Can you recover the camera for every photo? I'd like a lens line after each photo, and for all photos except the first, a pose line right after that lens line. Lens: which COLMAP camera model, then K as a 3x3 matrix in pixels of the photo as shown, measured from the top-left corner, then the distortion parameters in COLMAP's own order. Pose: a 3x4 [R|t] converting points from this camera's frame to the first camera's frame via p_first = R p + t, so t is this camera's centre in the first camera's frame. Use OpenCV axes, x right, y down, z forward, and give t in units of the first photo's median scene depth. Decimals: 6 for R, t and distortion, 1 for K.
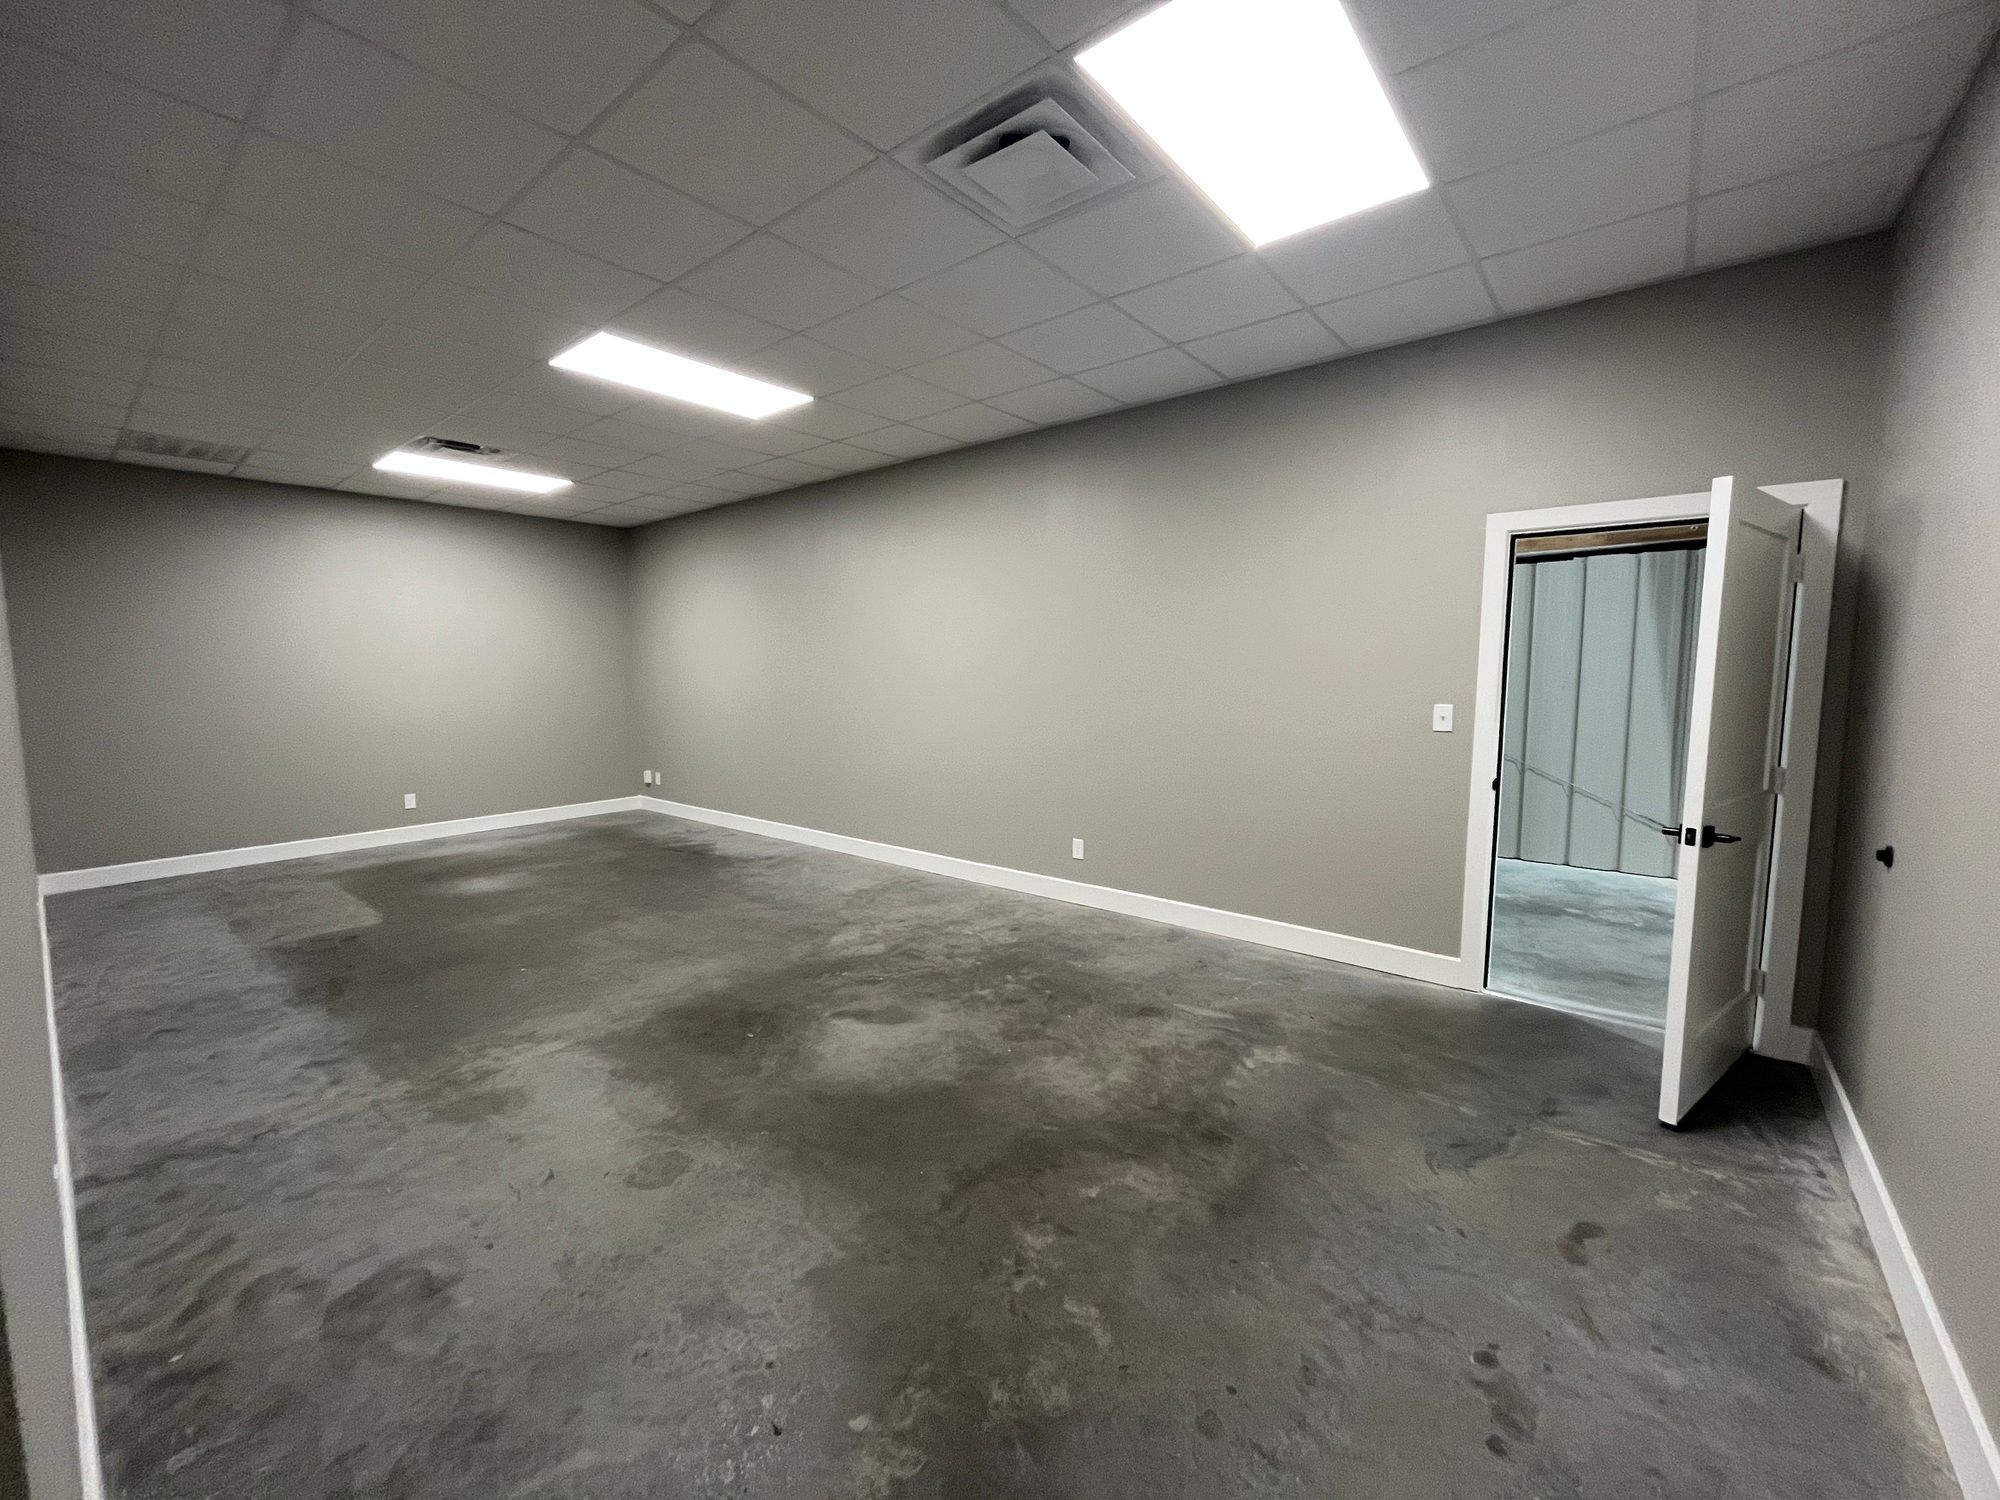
lens RADIAL K [[801.1, 0, 989.8], [0, 801.1, 752.6], [0, 0, 1]] dist [-0.003285, -0.000215]
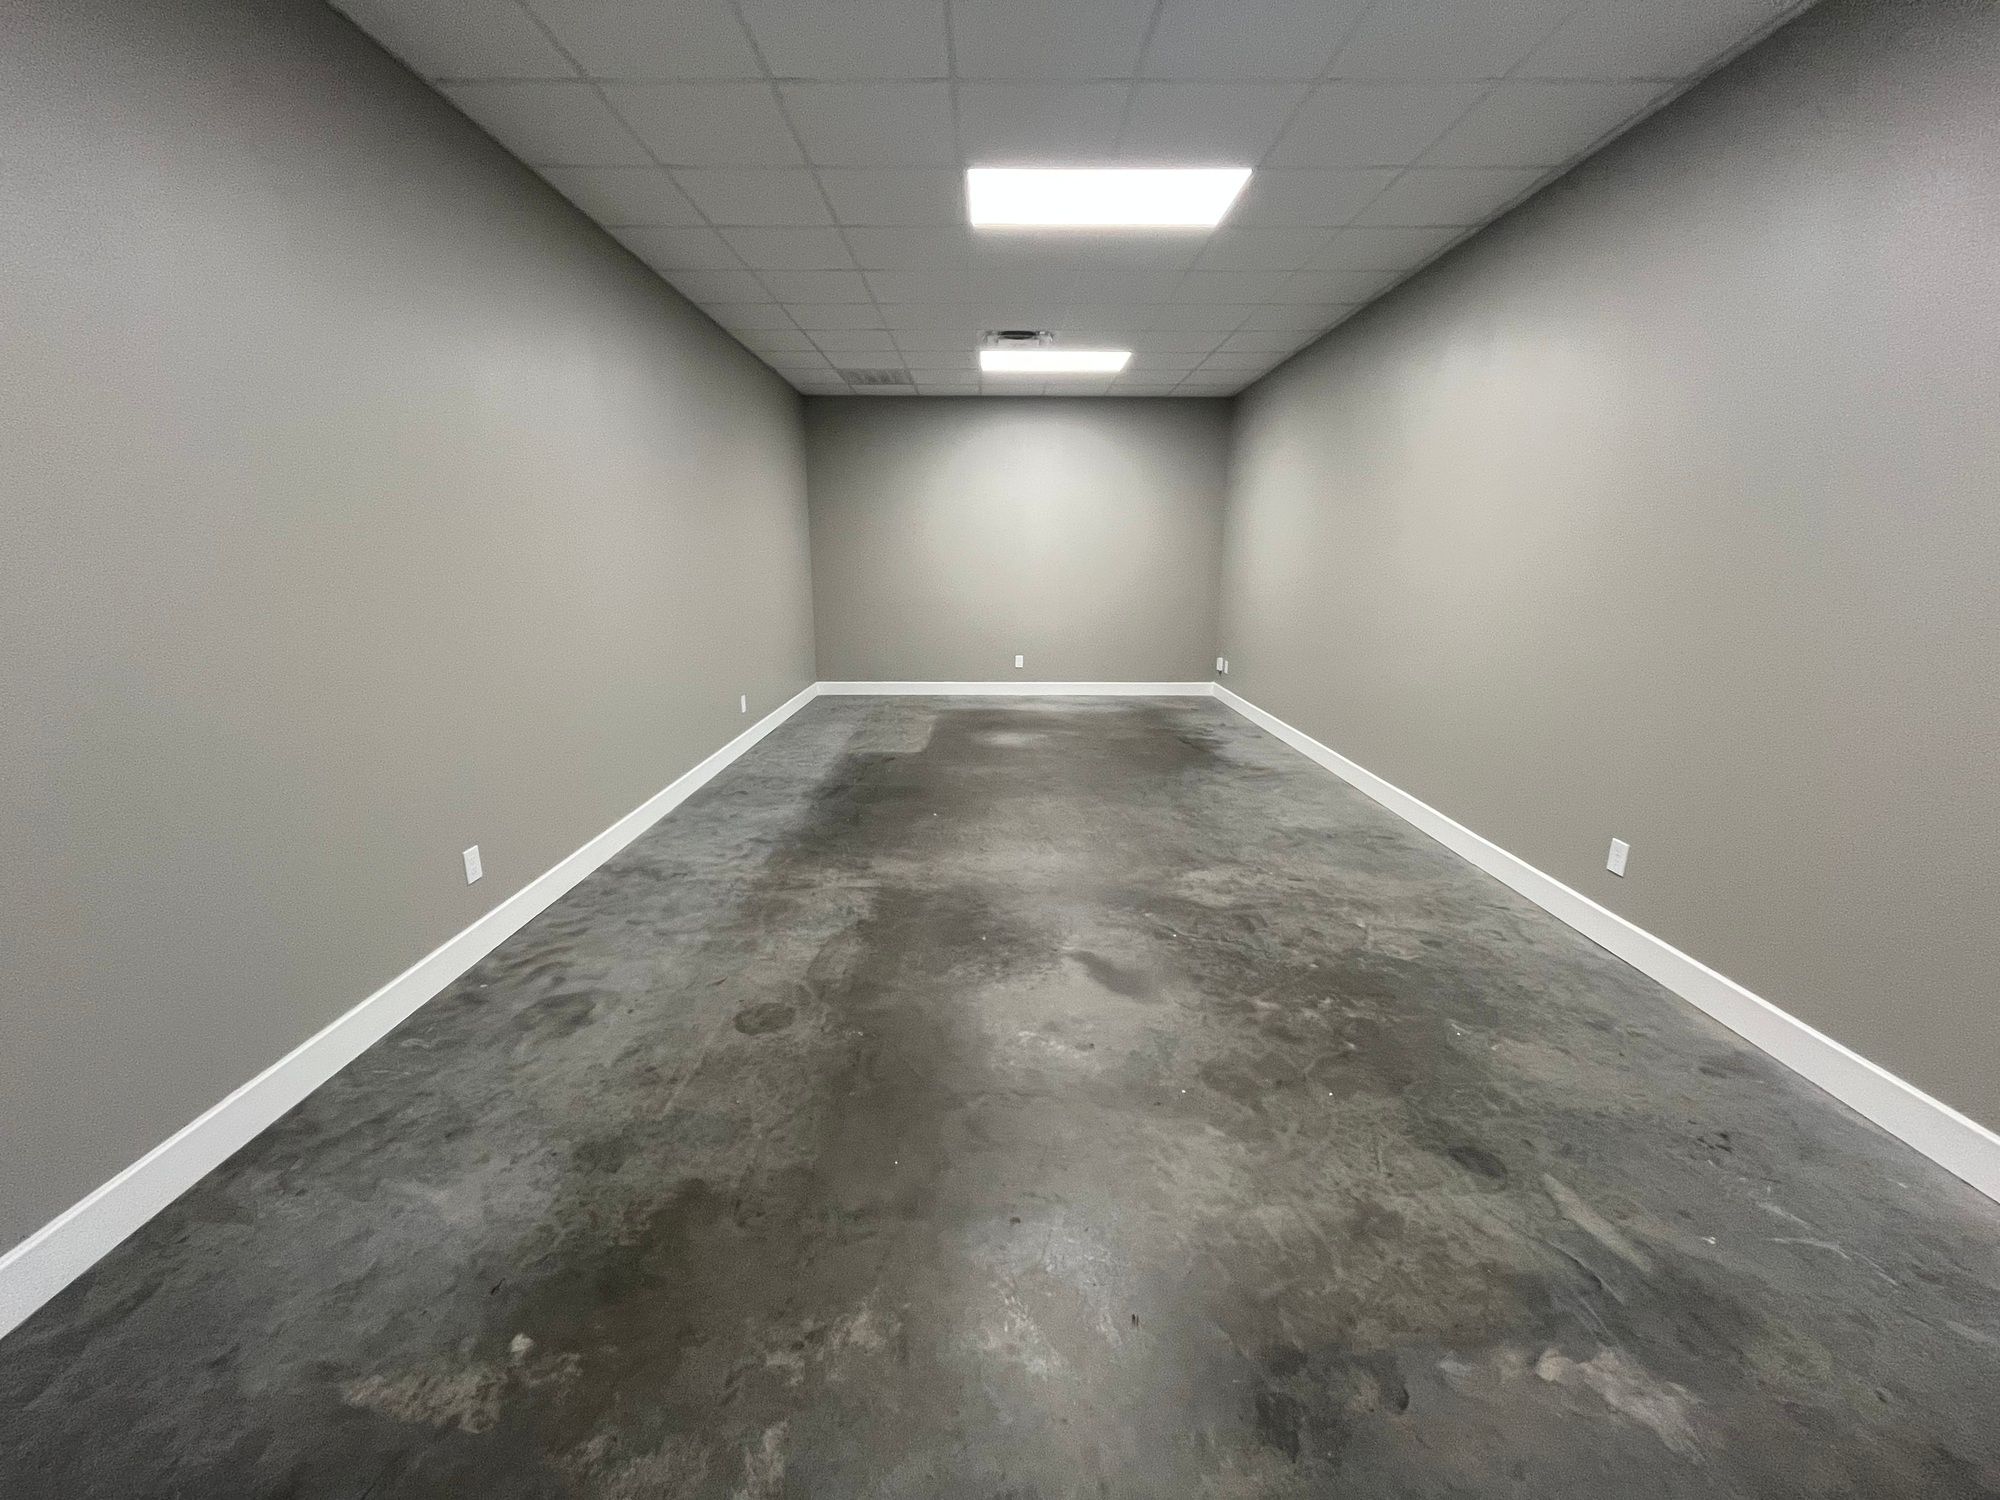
lens RADIAL K [[801.1, 0, 991.3], [0, 801.1, 748.3], [0, 0, 1]] dist [-0.003285, -0.000215]
pose [[0.635684, 0.187656, -0.748793, 0.397588], [-0.088602, 0.981329, 0.170713, -0.029288], [0.766848, -0.042175, 0.640442, 0.446182]]
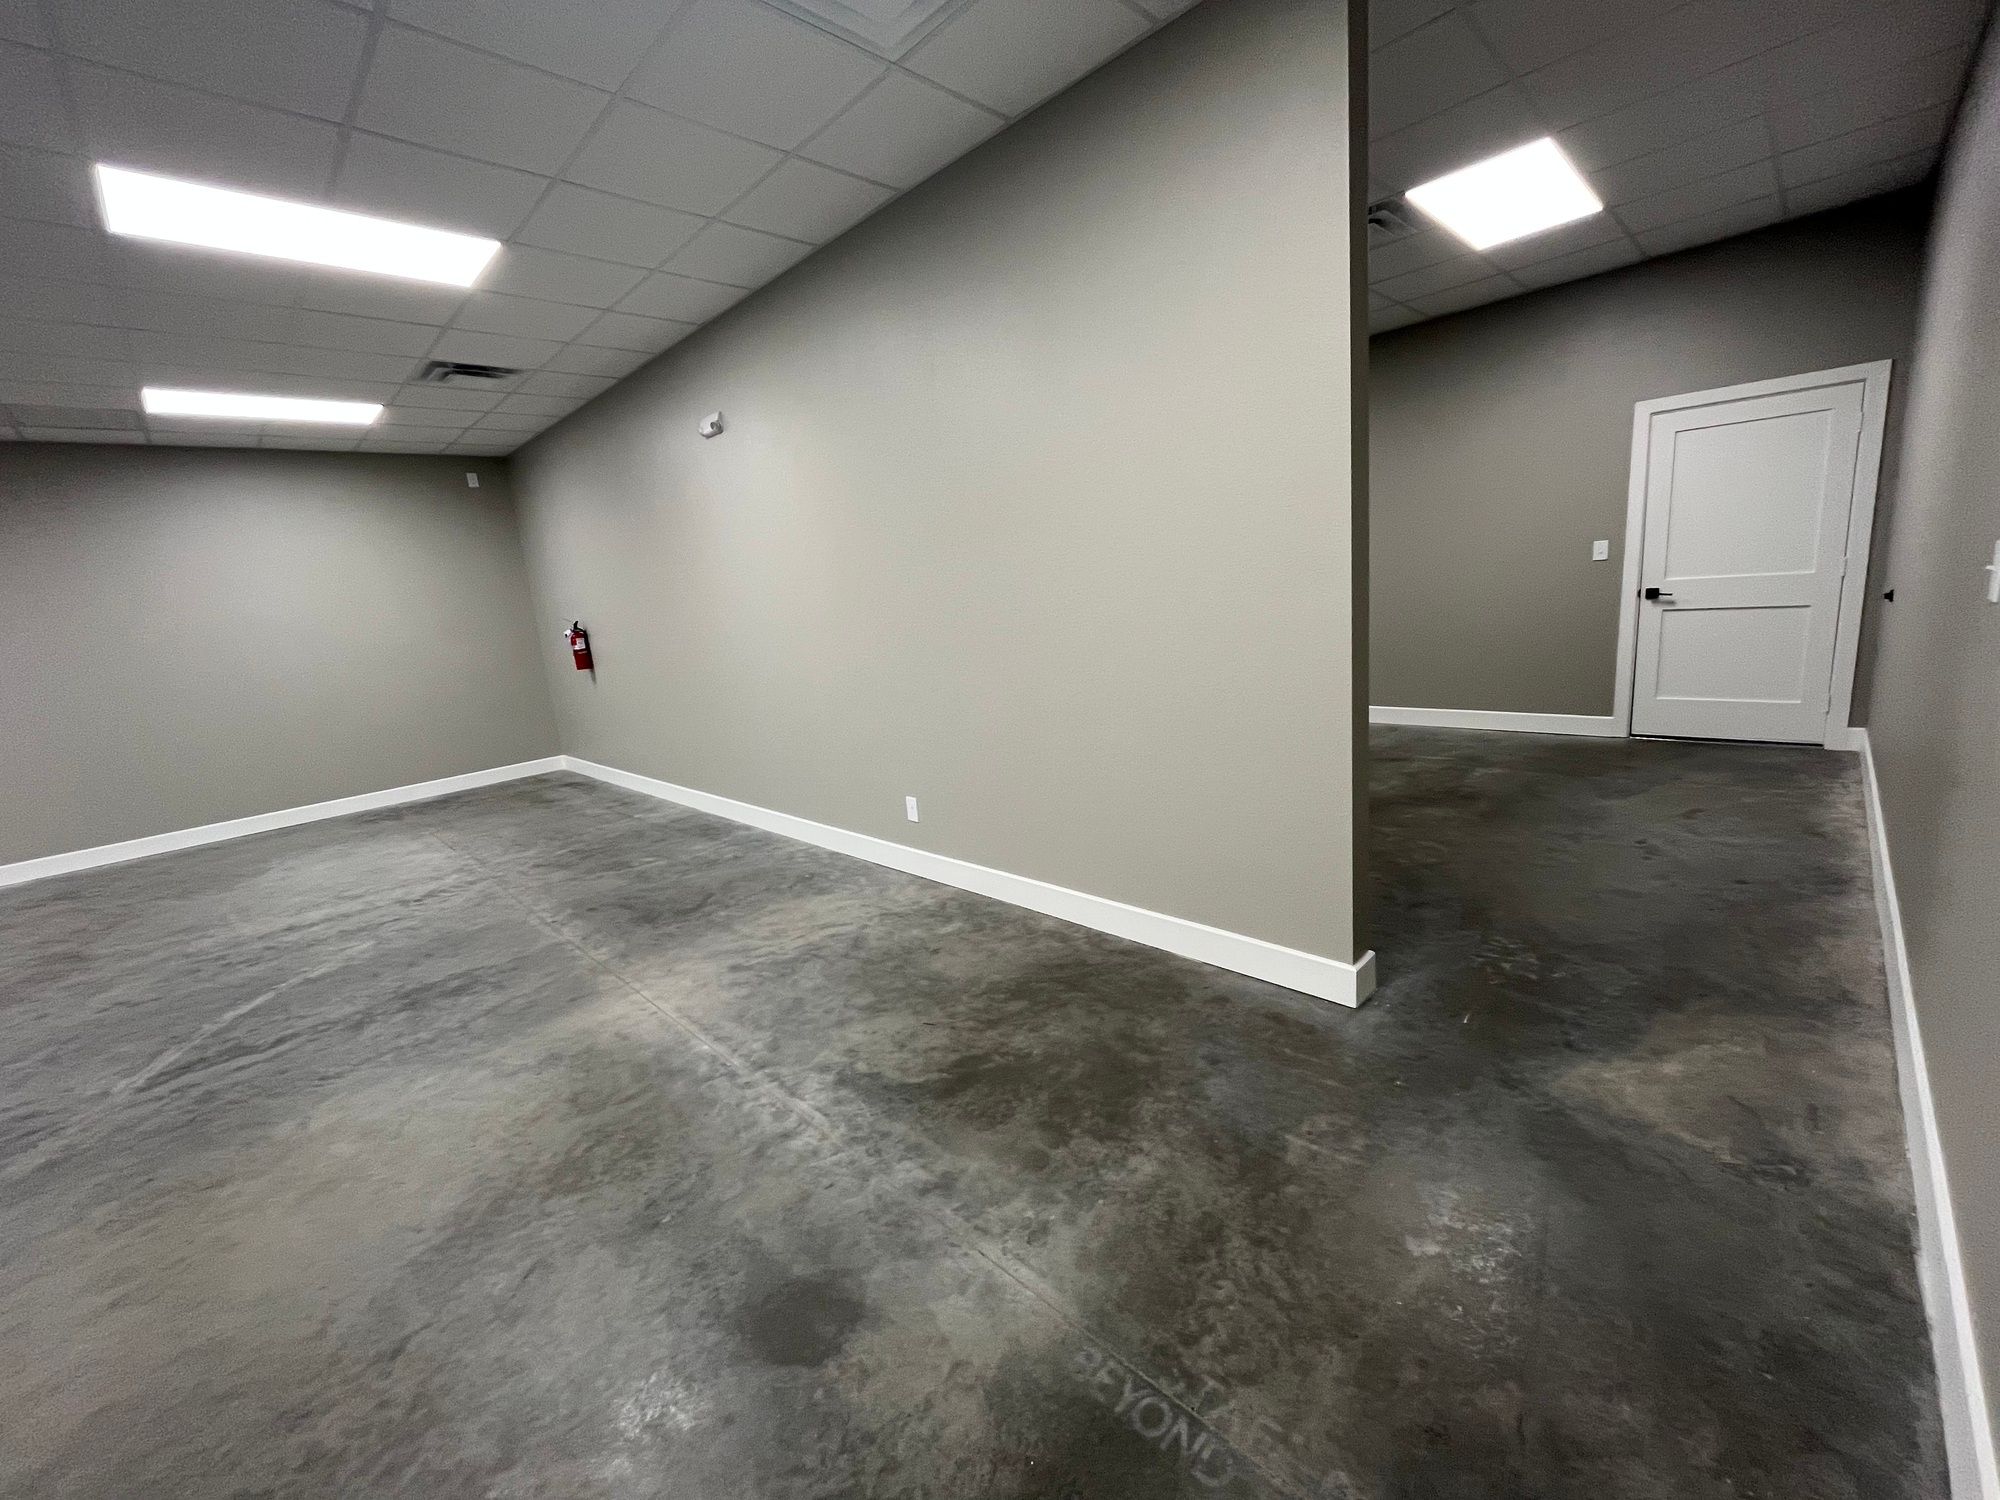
lens RADIAL K [[801.1, 0, 984.8], [0, 801.1, 749.8], [0, 0, 1]] dist [-0.003285, -0.000215]
pose [[0.991294, -0.063563, -0.115308, -0.469054], [0.075272, 0.992115, 0.100206, 0.102299], [0.108029, -0.108013, 0.988263, -0.697793]]
